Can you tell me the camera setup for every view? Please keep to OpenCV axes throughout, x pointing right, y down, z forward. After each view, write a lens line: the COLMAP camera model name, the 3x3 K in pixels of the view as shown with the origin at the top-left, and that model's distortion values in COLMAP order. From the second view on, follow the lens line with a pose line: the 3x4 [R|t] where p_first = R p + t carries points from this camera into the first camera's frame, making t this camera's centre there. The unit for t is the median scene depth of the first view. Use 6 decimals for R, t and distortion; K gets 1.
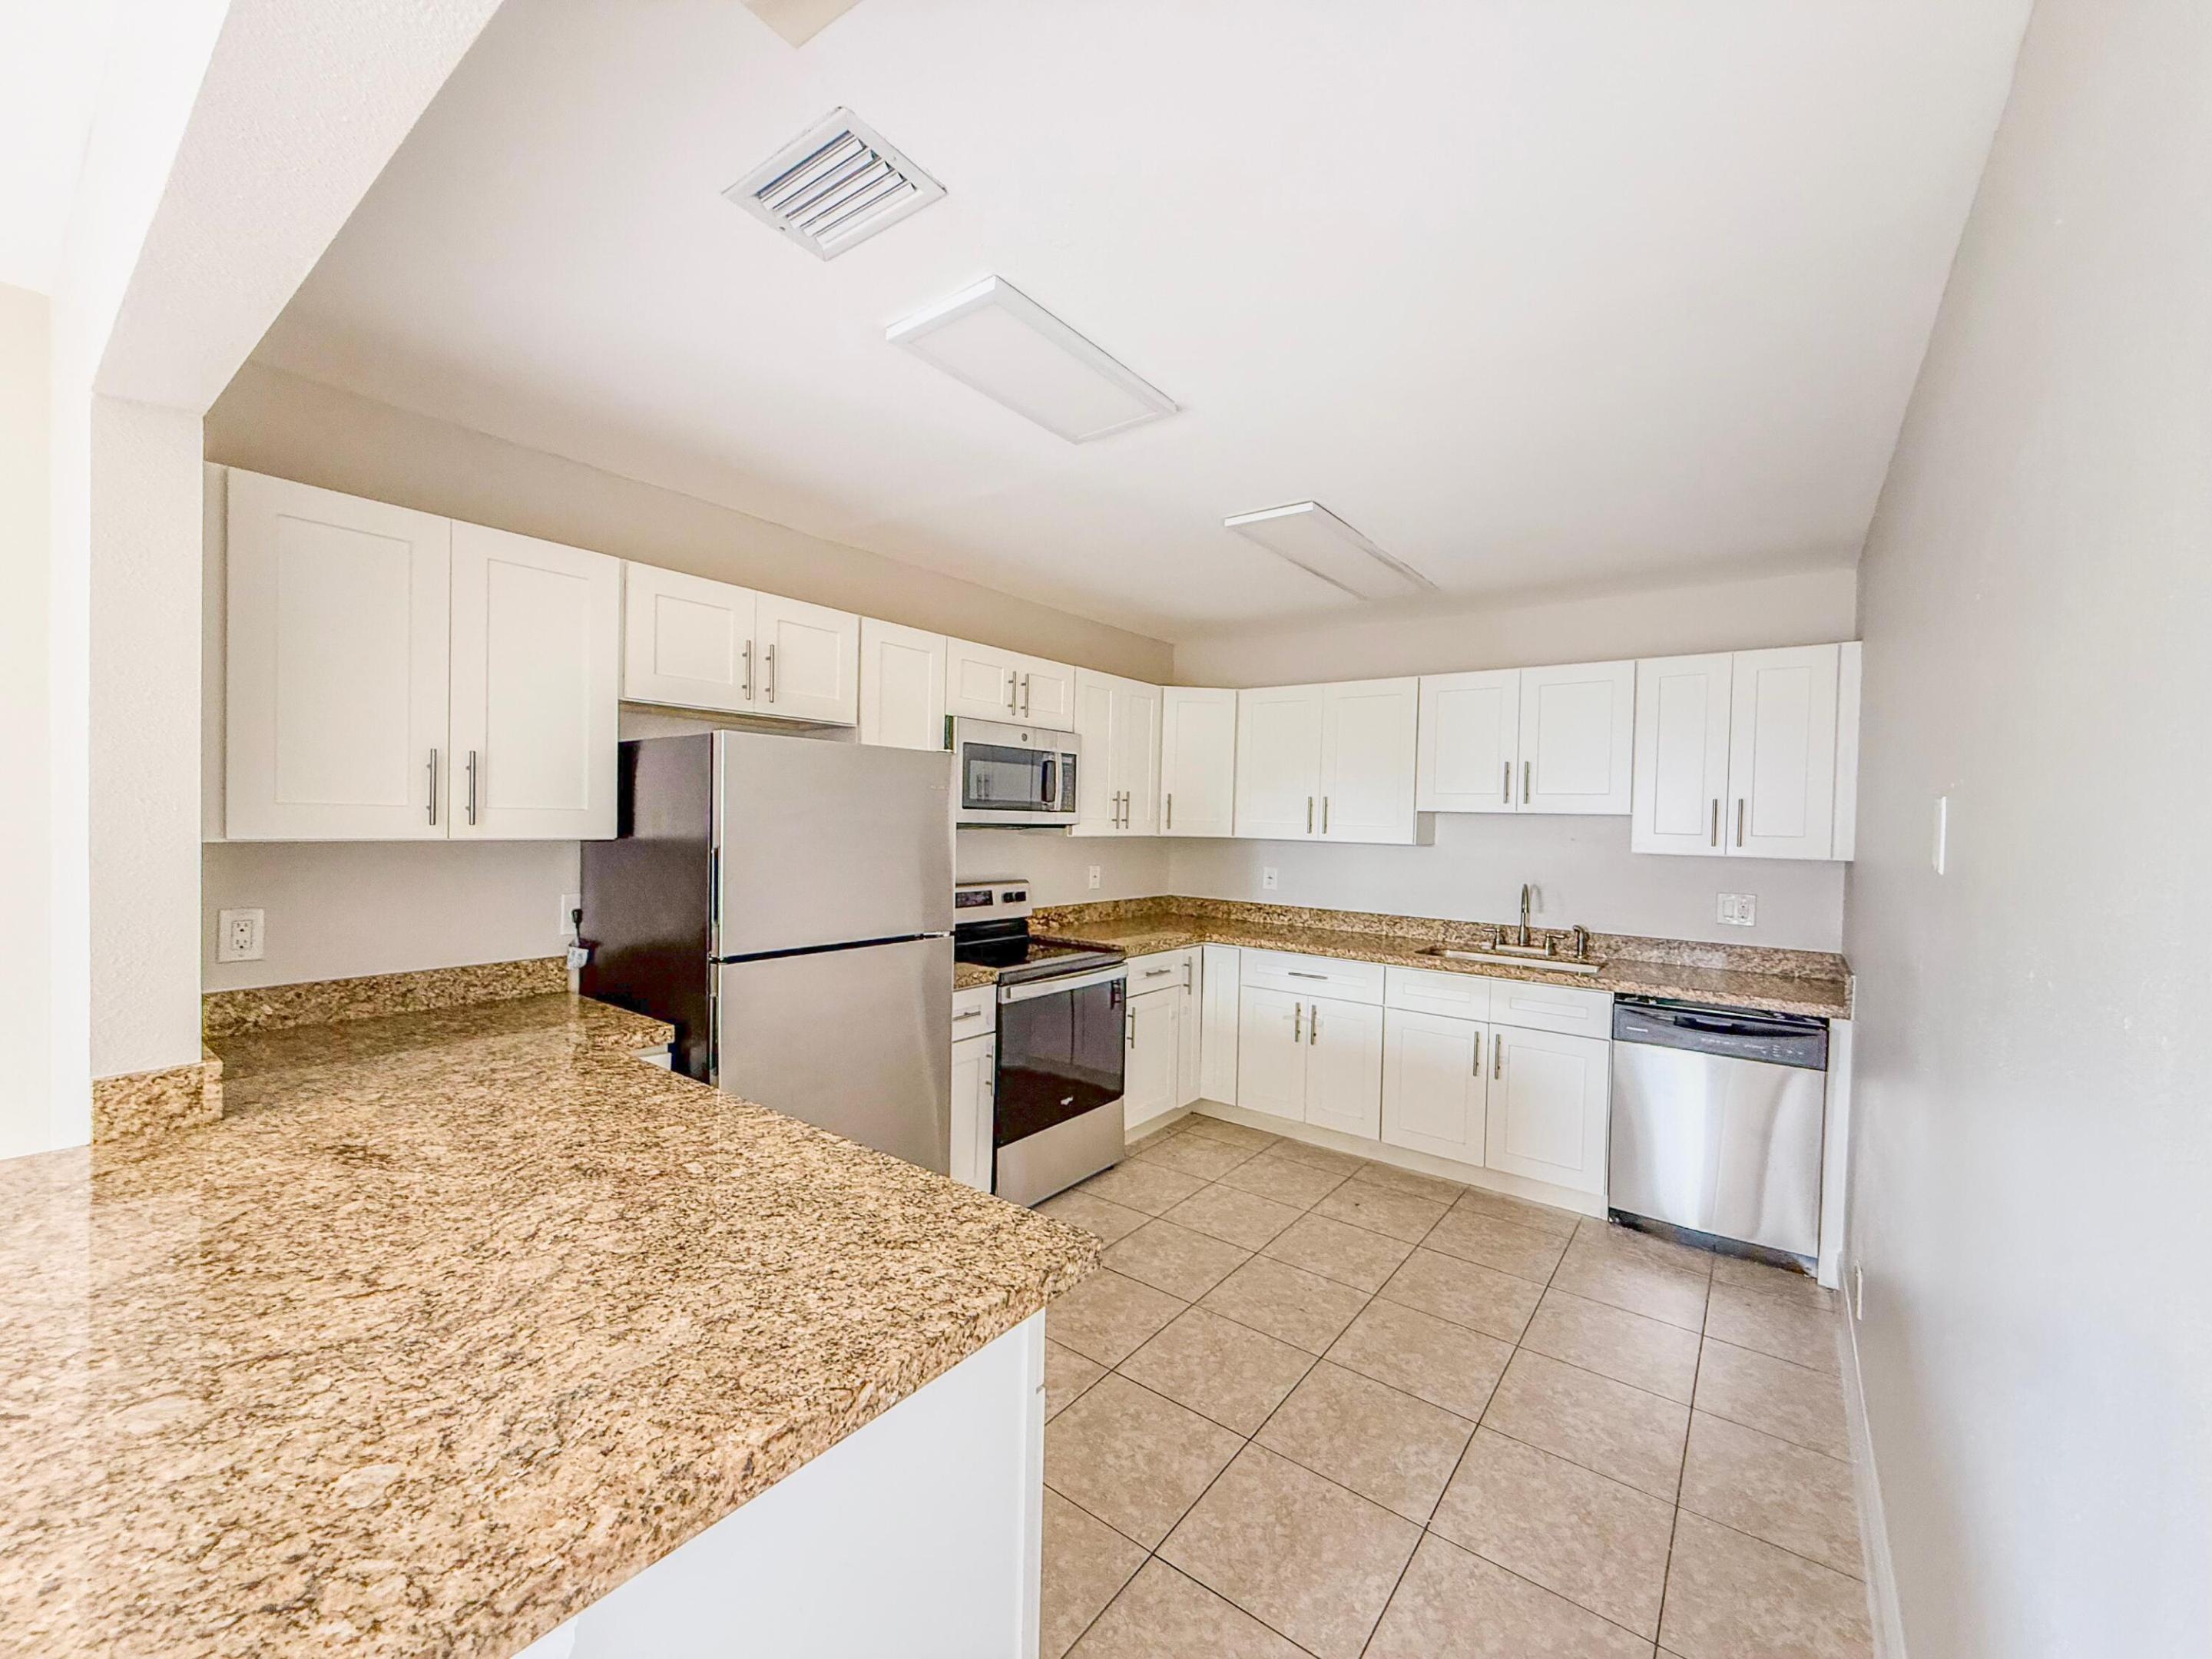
lens RADIAL K [[880.8, 0, 1102.5], [0, 880.8, 834.6], [0, 0, 1]] dist [0.000898, 0.000104]
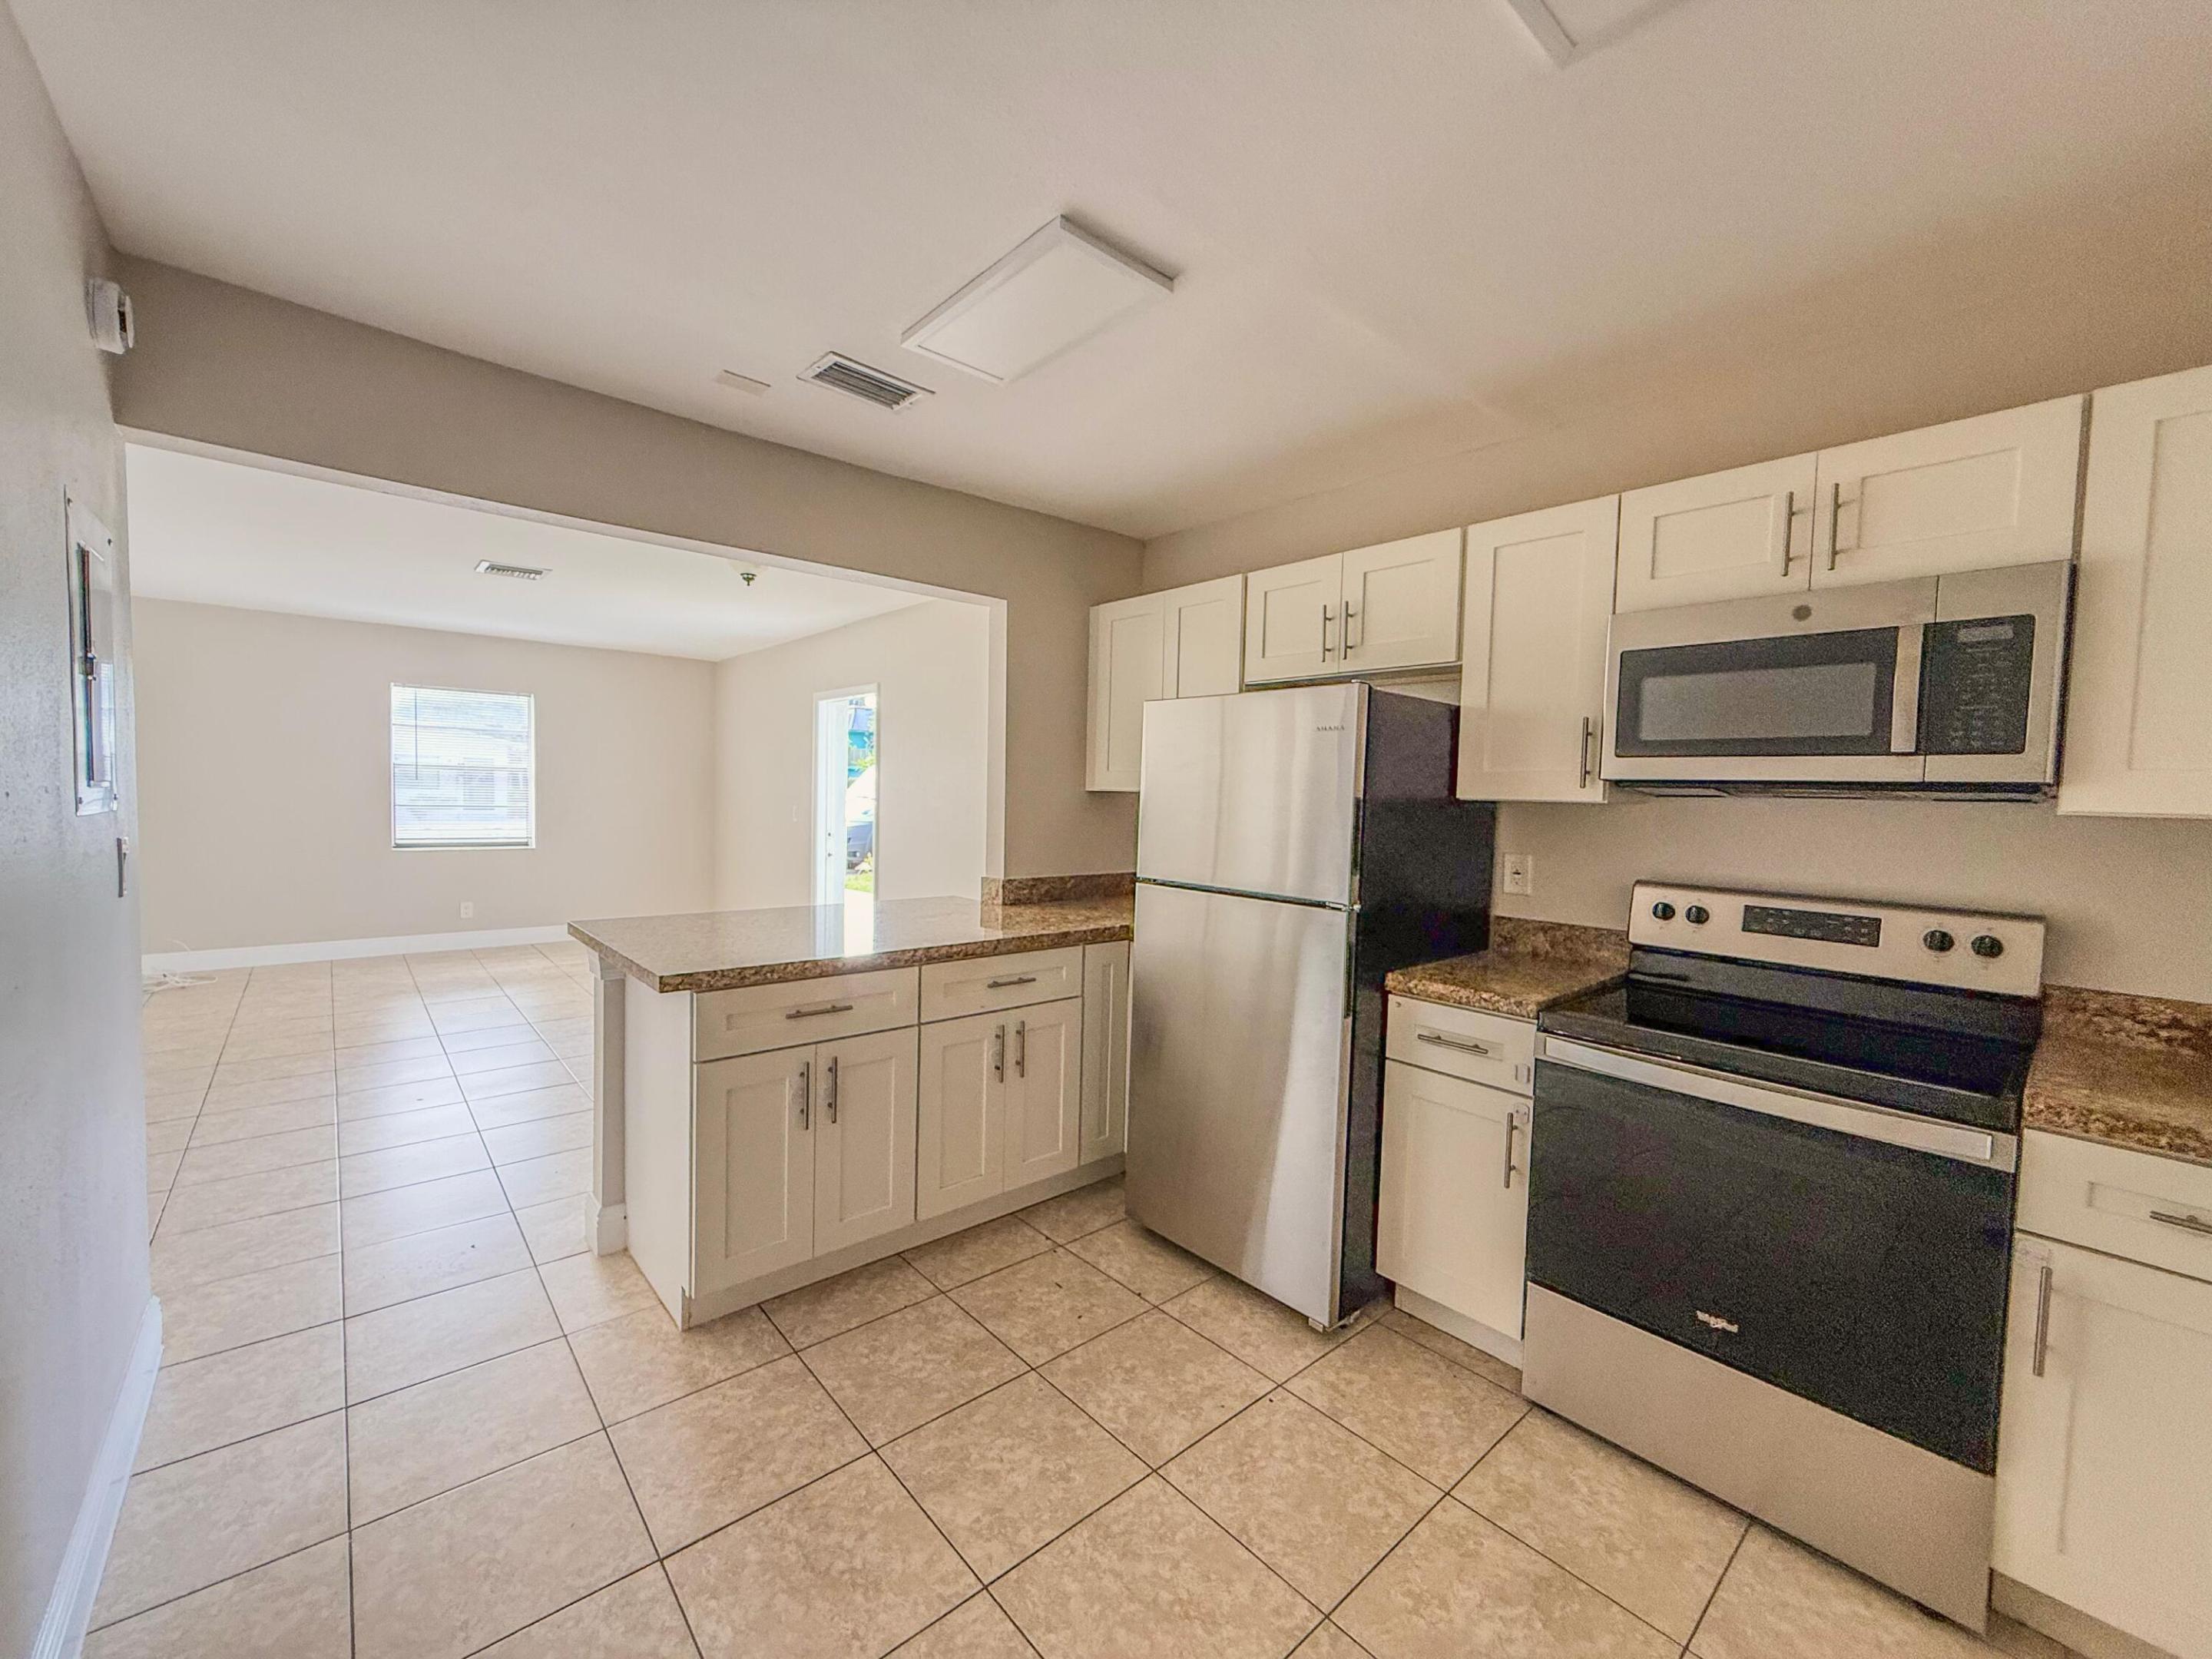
lens RADIAL K [[880.8, 0, 1102.5], [0, 880.8, 834.6], [0, 0, 1]] dist [0.000898, 0.000104]
pose [[-0.197703, 0.020821, -0.980041, 0.500087], [-0.049003, 0.998315, 0.031095, 0.022795], [0.979036, 0.054172, -0.196349, 0.709226]]
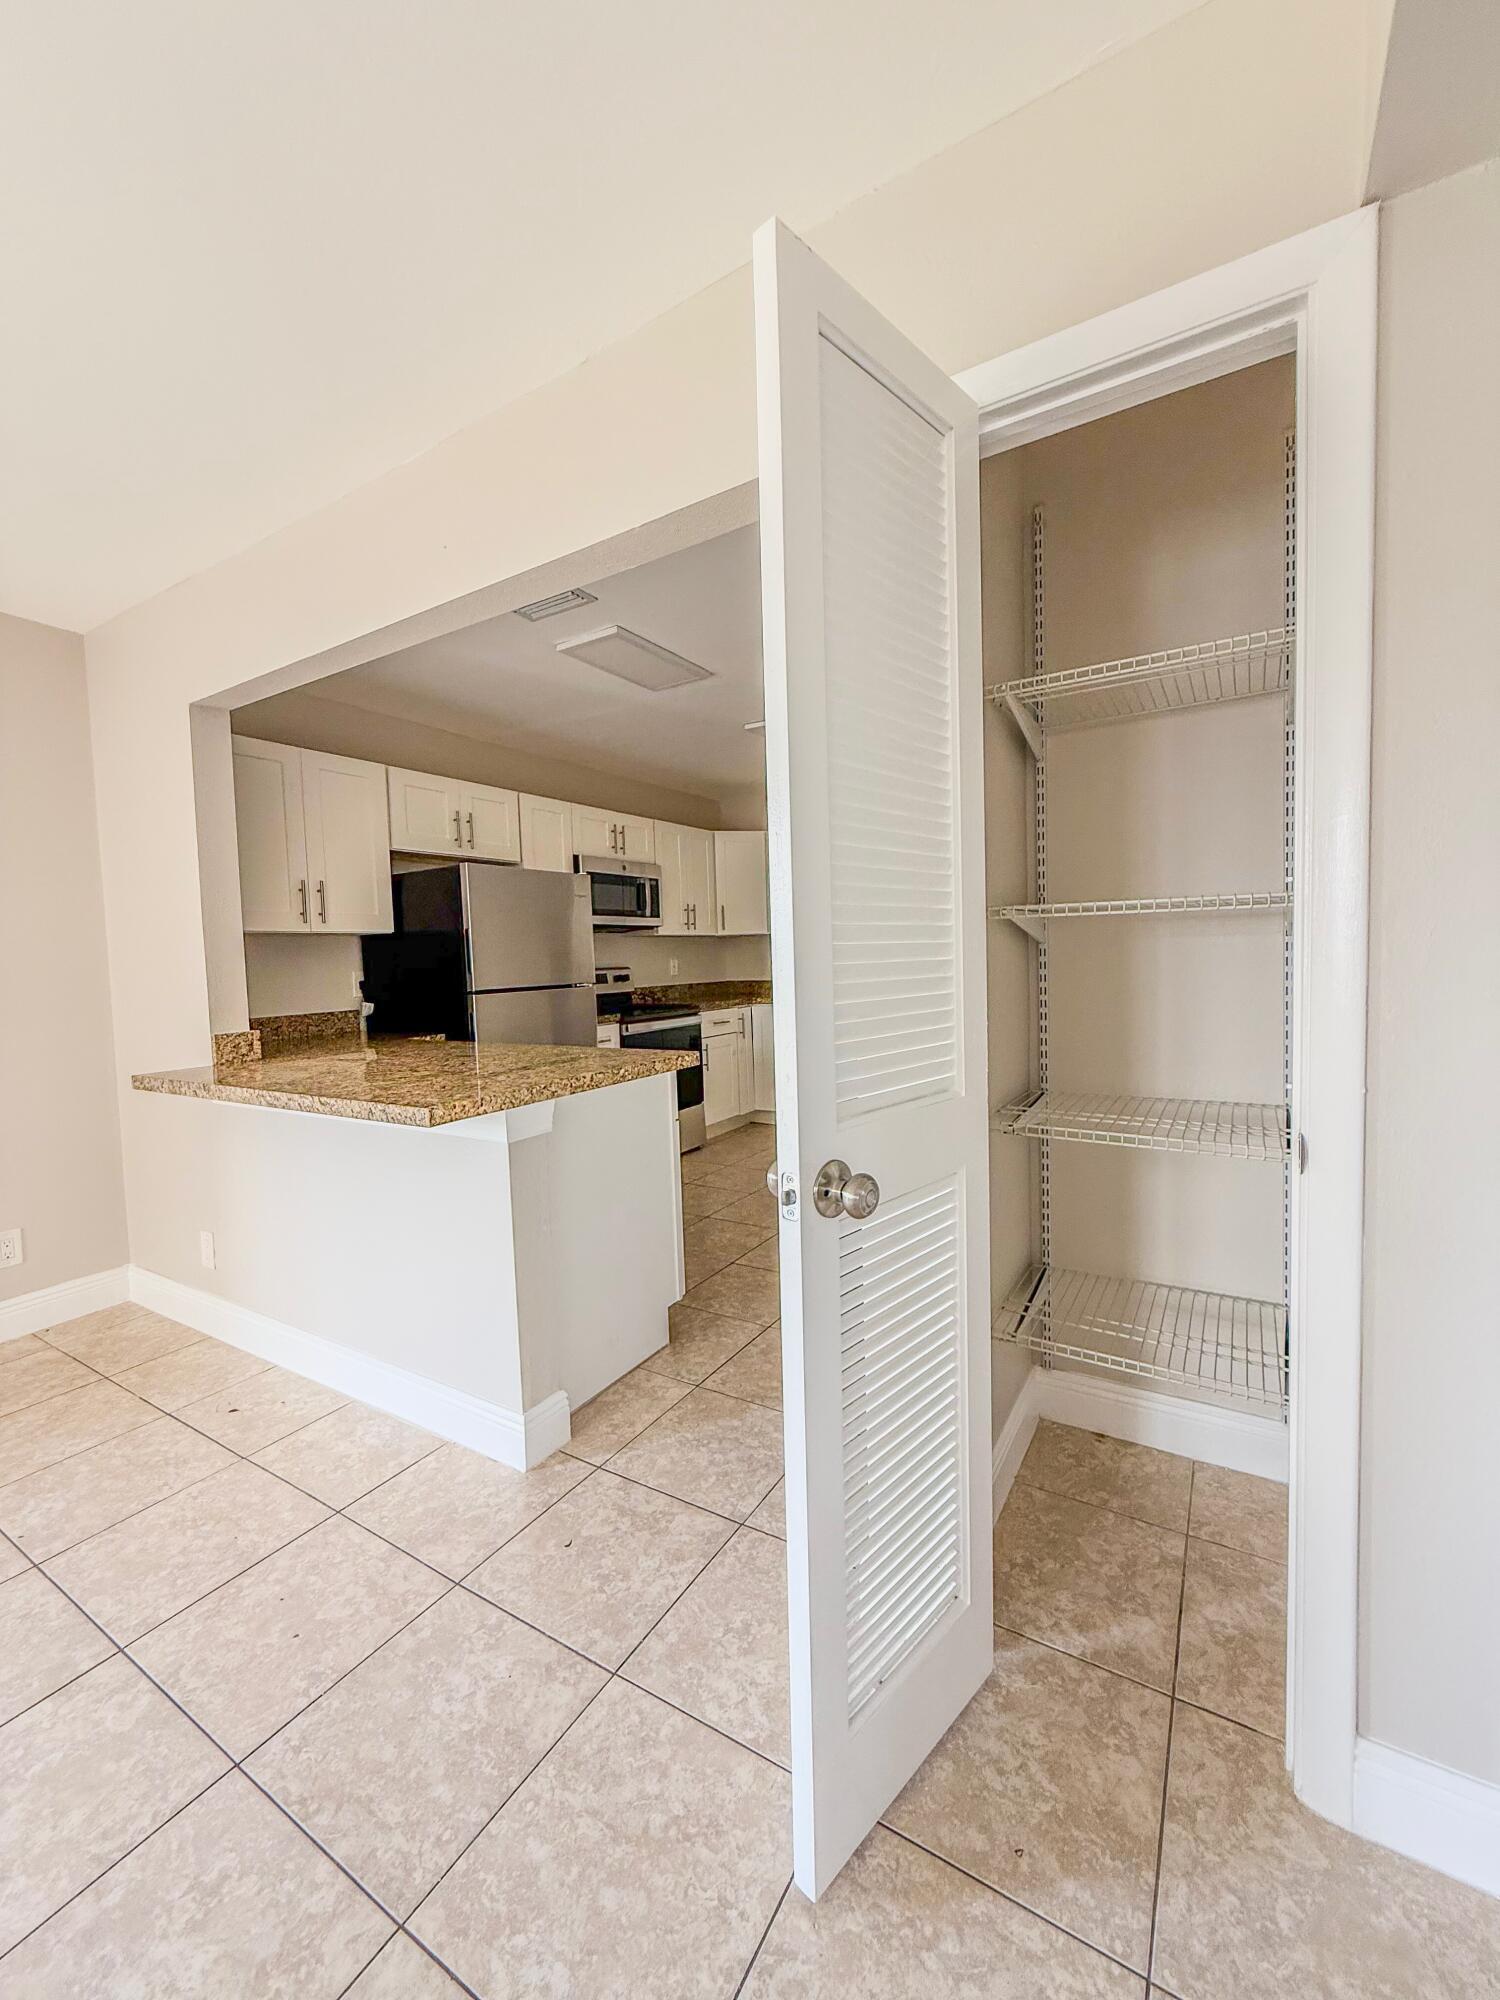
lens RADIAL K [[796.4, 0, 744.0], [0, 796.4, 1000.4], [0, 0, 1]] dist [0.000898, 0.000104]
pose [[0.994013, -0.060317, 0.091109, -0.022021], [0.057030, 0.997639, 0.038258, 0.075693], [-0.093202, -0.032833, 0.995106, -0.386276]]
